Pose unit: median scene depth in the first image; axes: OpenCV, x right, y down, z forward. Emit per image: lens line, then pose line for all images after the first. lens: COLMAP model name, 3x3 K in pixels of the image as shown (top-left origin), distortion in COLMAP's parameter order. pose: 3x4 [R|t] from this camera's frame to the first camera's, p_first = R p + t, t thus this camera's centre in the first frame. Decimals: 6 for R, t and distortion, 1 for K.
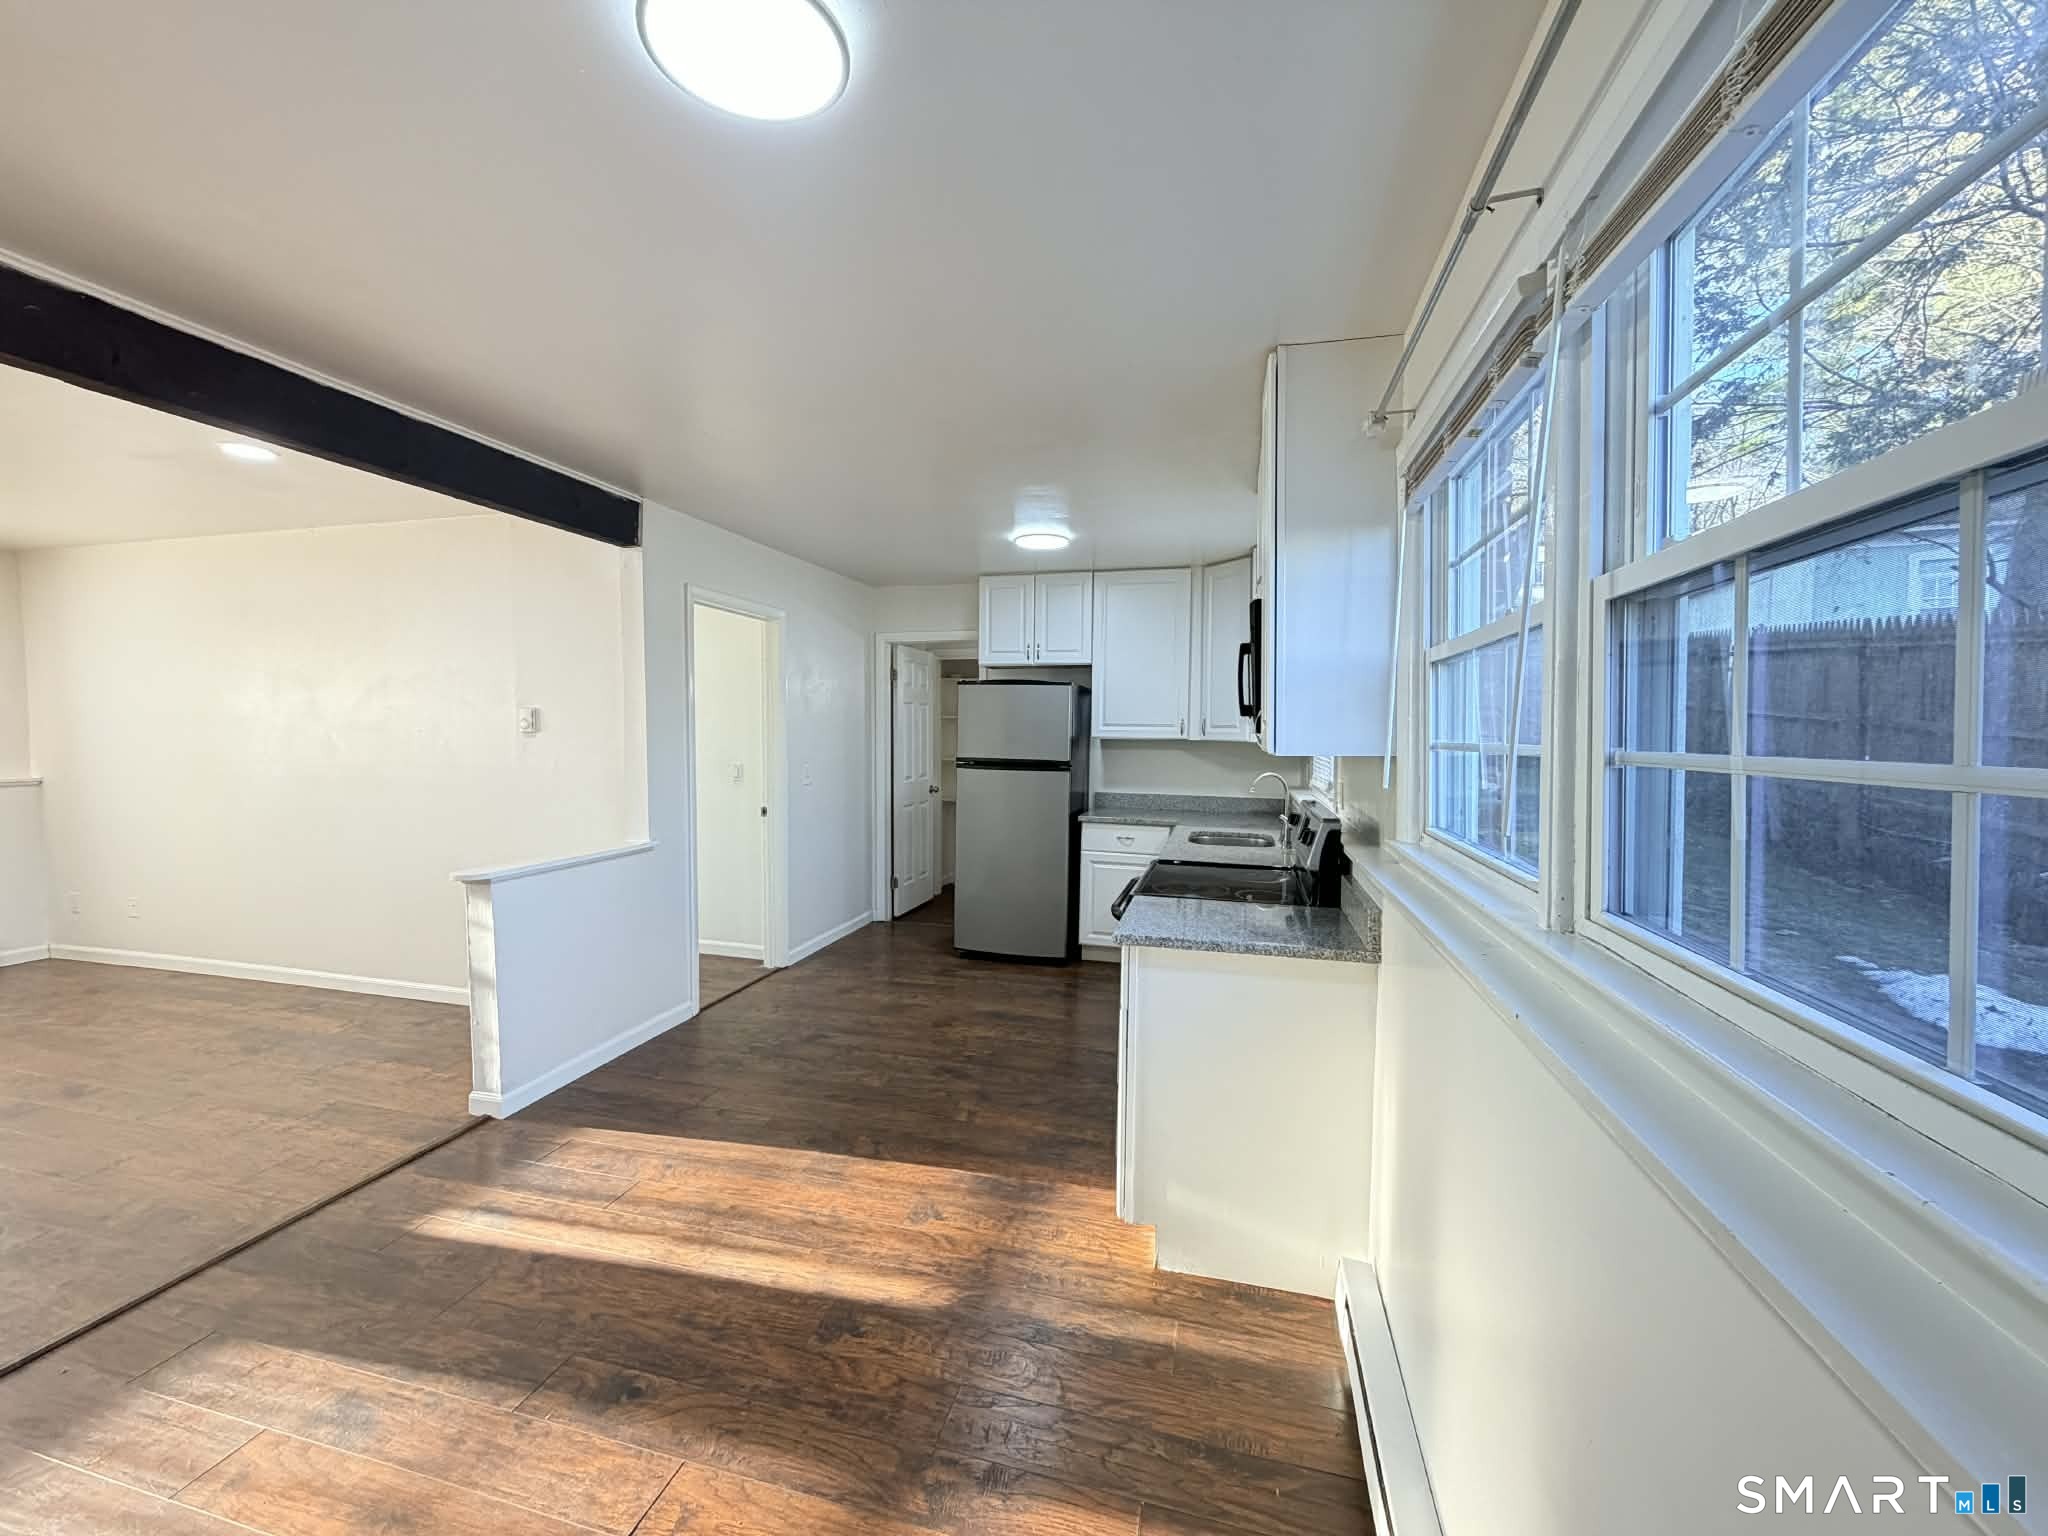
lens RADIAL K [[814.3, 0, 1017.6], [0, 814.3, 762.3], [0, 0, 1]] dist [-0.000819, 0.000185]
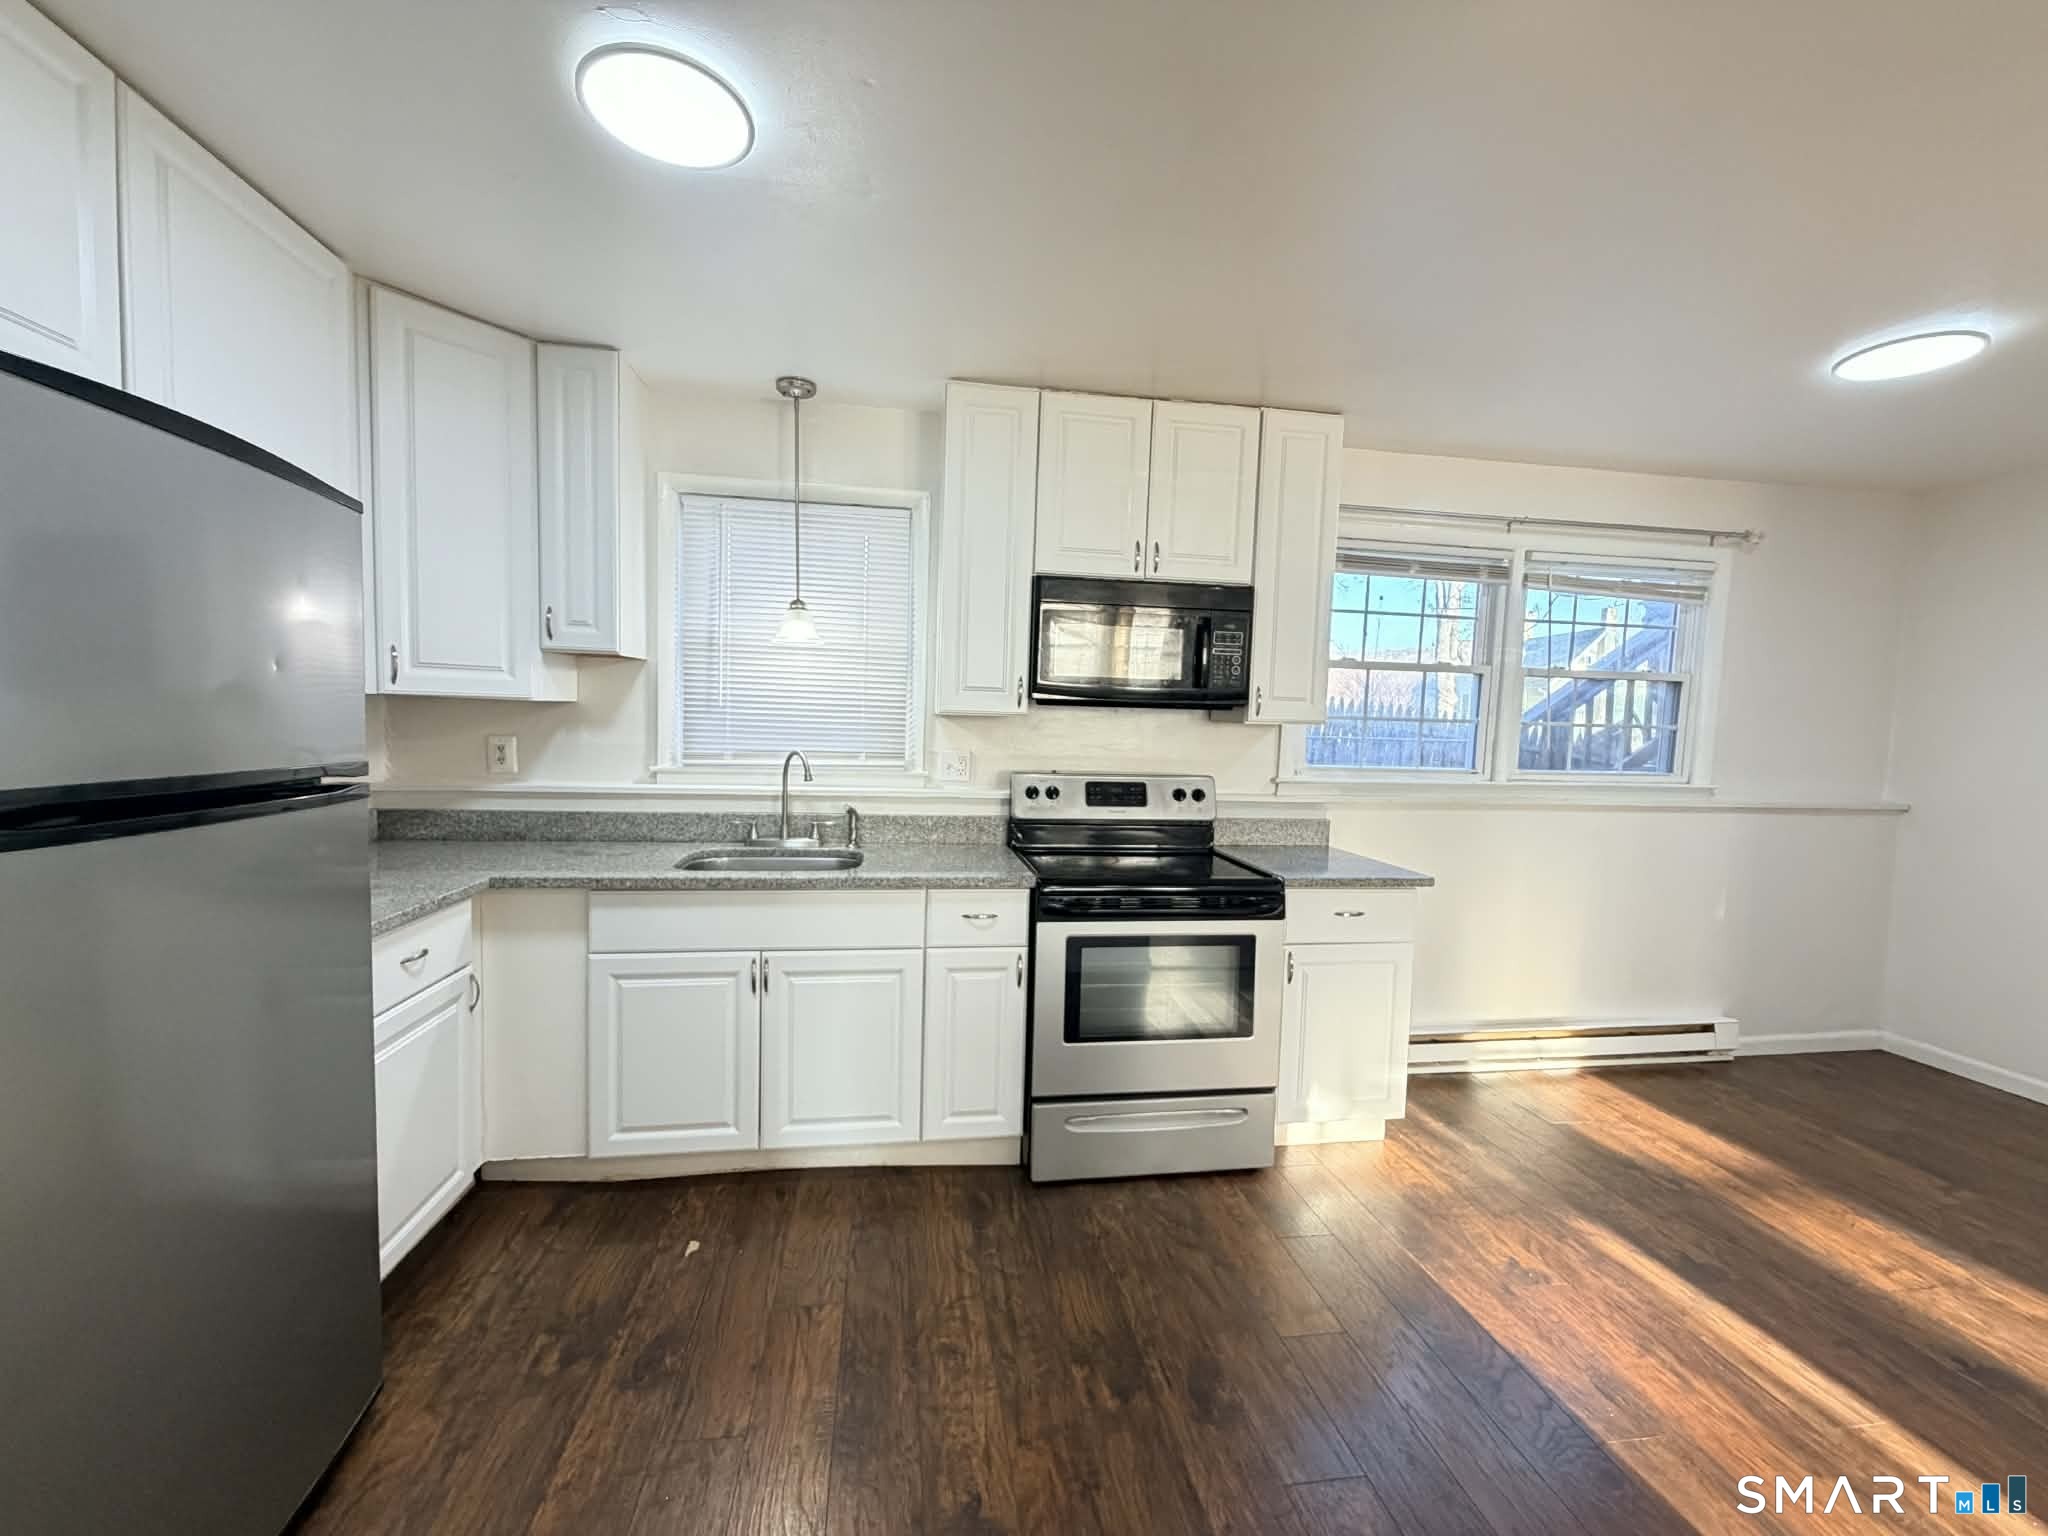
lens RADIAL K [[814.3, 0, 1018.8], [0, 814.3, 764.7], [0, 0, 1]] dist [-0.000819, 0.000185]
pose [[-0.401819, -0.073765, 0.912743, -0.459654], [0.002785, 0.996647, 0.081772, -0.036300], [-0.915715, 0.035400, -0.400267, 1.299246]]
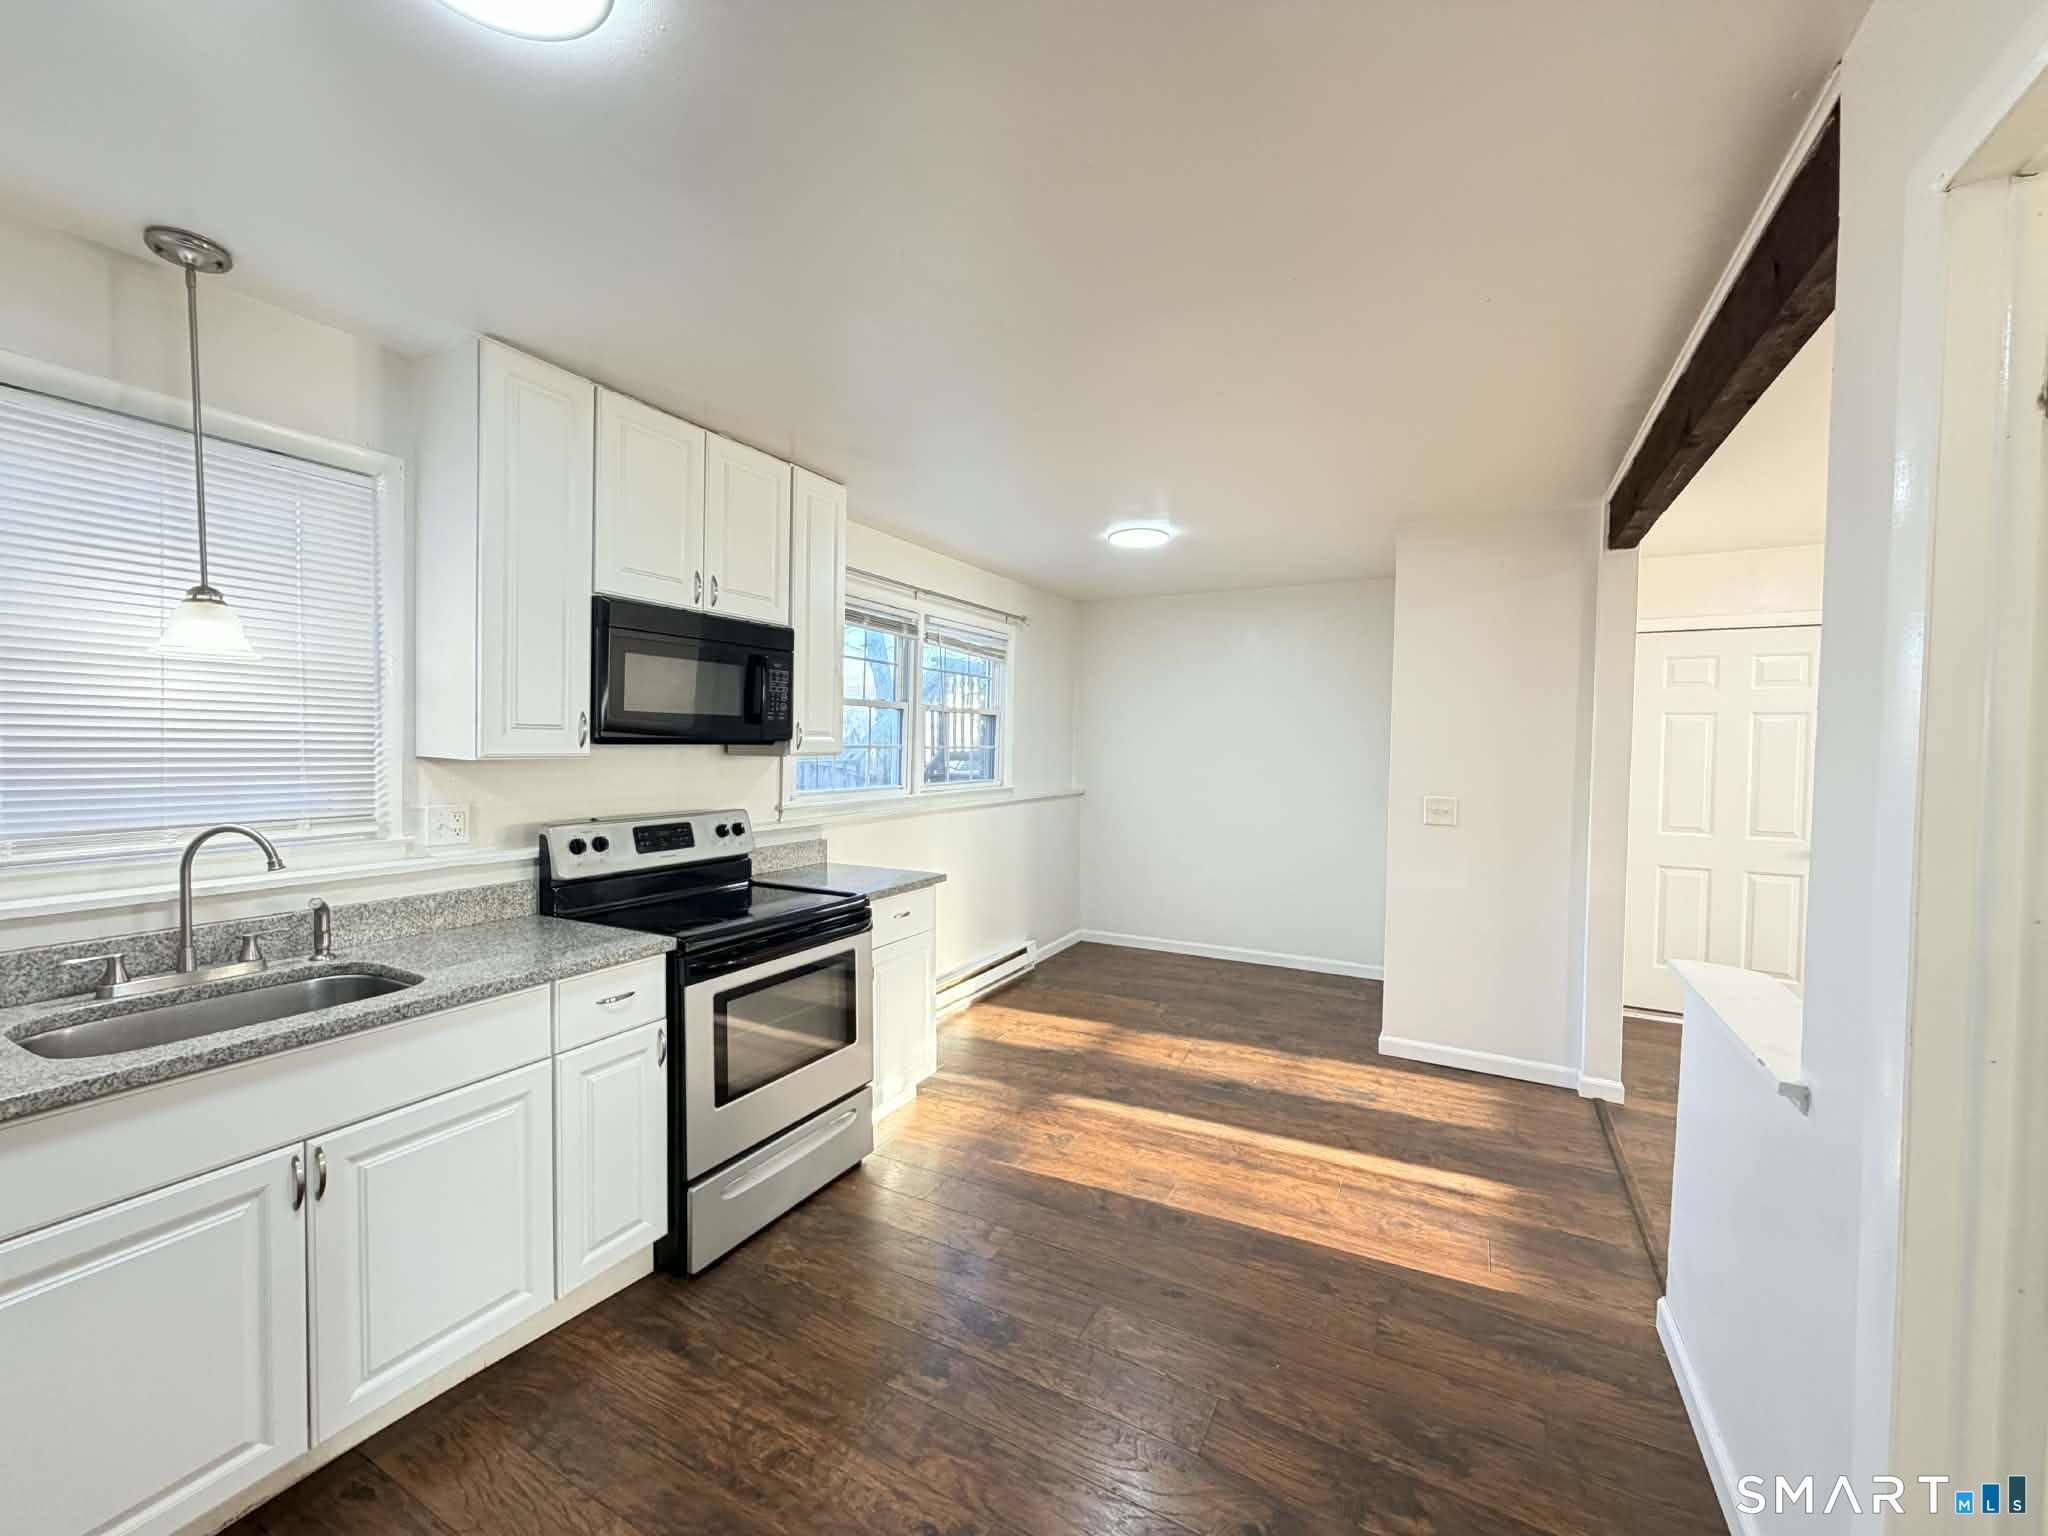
lens RADIAL K [[814.3, 0, 1017.7], [0, 814.3, 762.4], [0, 0, 1]] dist [-0.000819, 0.000185]
pose [[-0.971027, -0.021508, 0.238002, -0.235869], [-0.007280, 0.998142, 0.060500, -0.059222], [-0.238861, 0.057014, -0.969379, 1.553048]]
